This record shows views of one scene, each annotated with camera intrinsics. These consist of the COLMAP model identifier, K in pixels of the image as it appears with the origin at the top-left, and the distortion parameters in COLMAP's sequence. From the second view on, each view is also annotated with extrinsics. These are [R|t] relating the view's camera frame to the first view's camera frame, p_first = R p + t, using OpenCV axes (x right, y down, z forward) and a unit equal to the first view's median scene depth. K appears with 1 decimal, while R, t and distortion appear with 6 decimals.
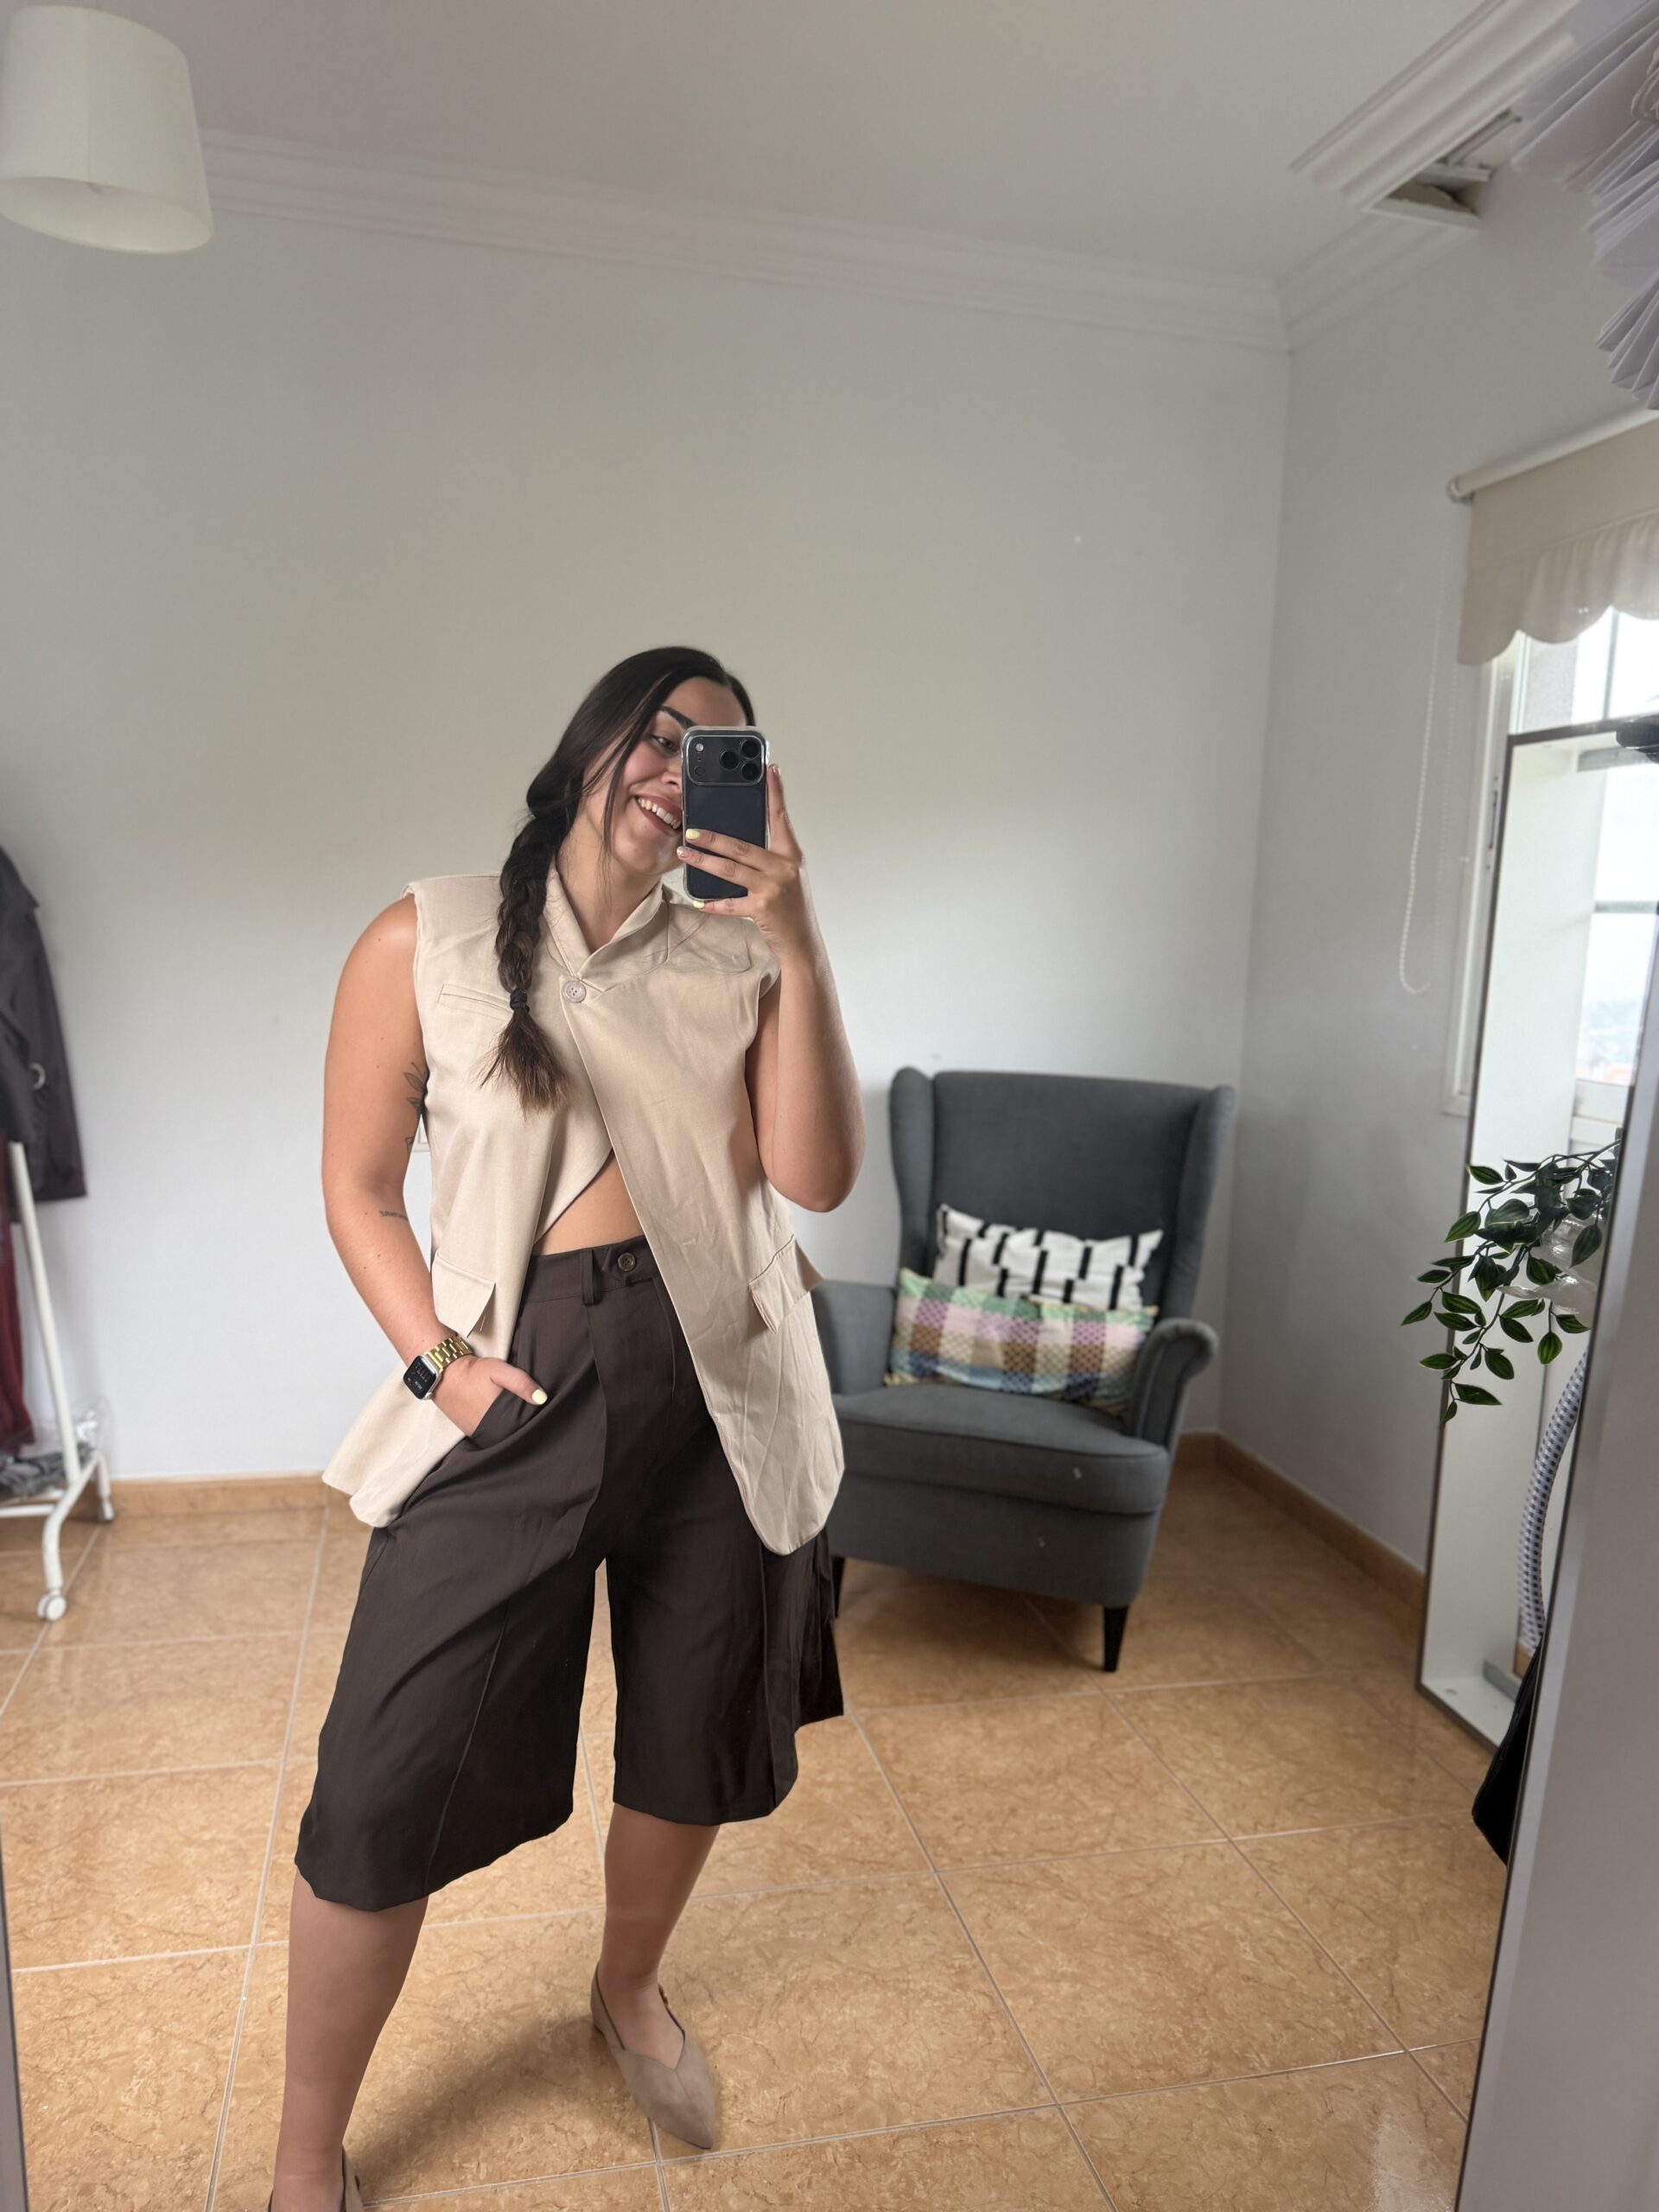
lens RADIAL K [[1612.4, 0, 799.4], [0, 1612.4, 1083.6], [0, 0, 1]] dist [0.015253, -0.024527]
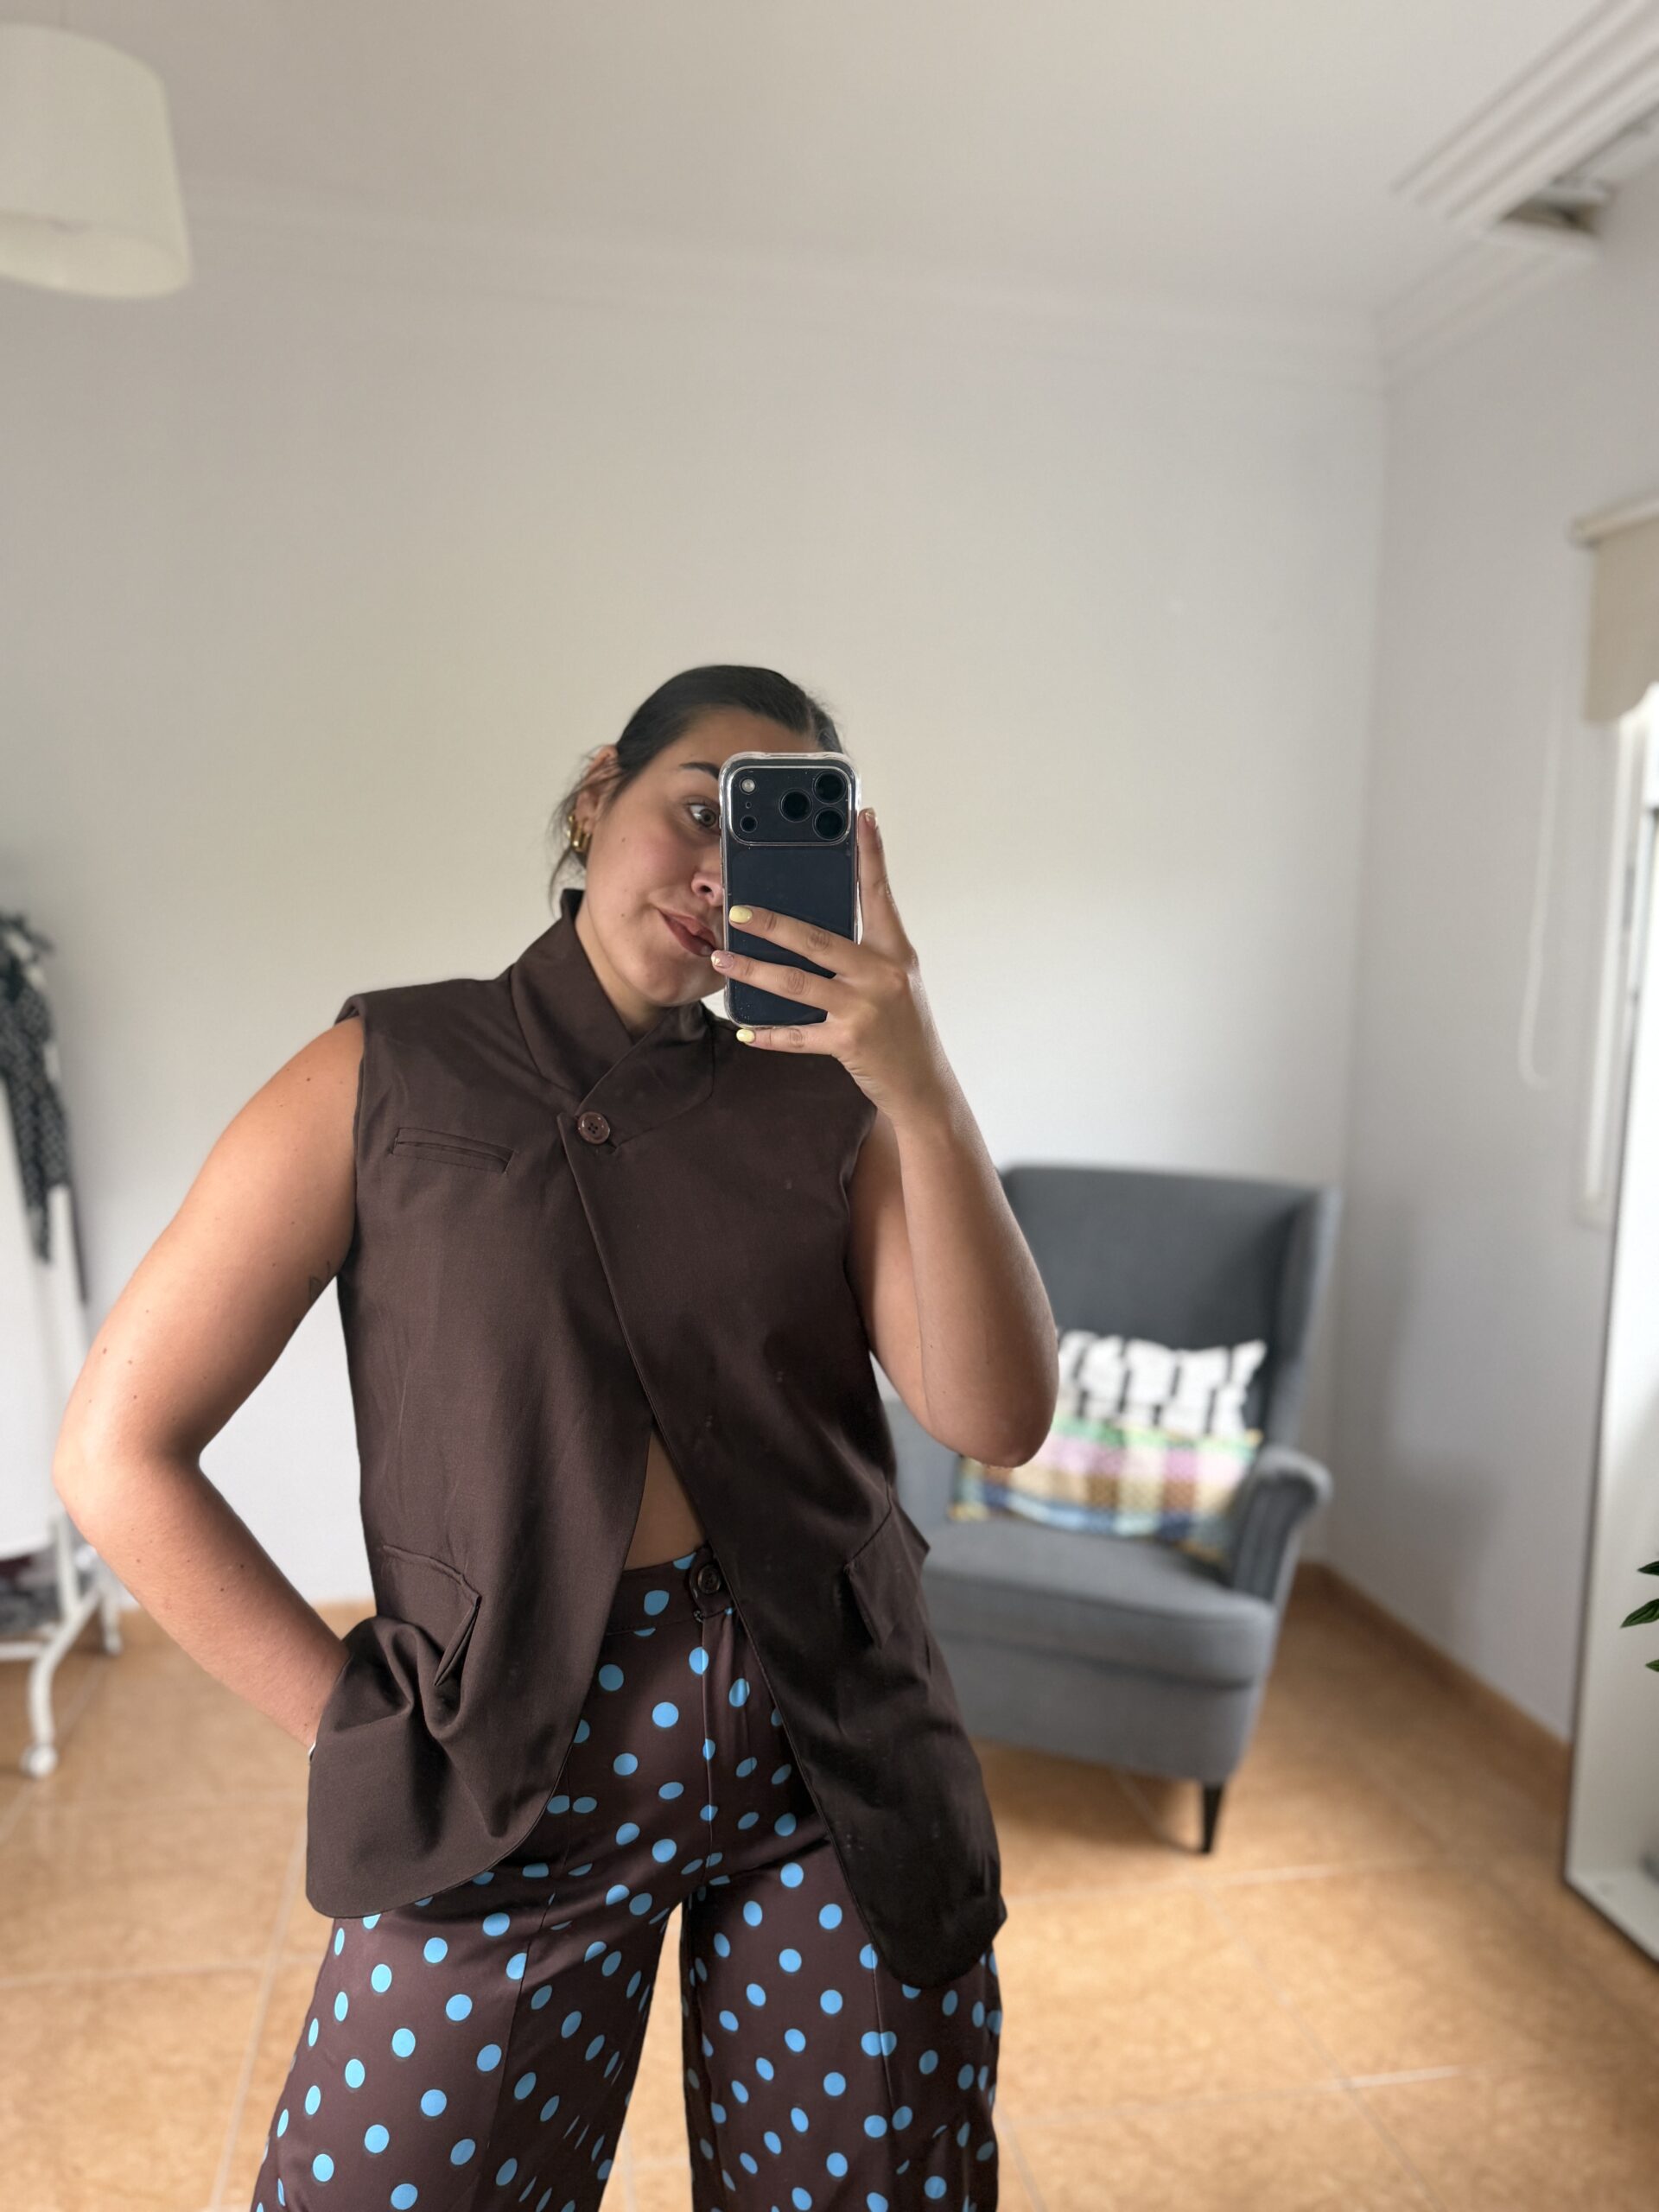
lens RADIAL K [[1612.4, 0, 818.7], [0, 1612.4, 1067.3], [0, 0, 1]] dist [0.015253, -0.024527]
pose [[0.999148, -0.000597, -0.041271, 0.019400], [-0.000881, 0.999360, -0.035768, -0.042633], [0.041266, 0.035774, 0.998508, 0.107988]]
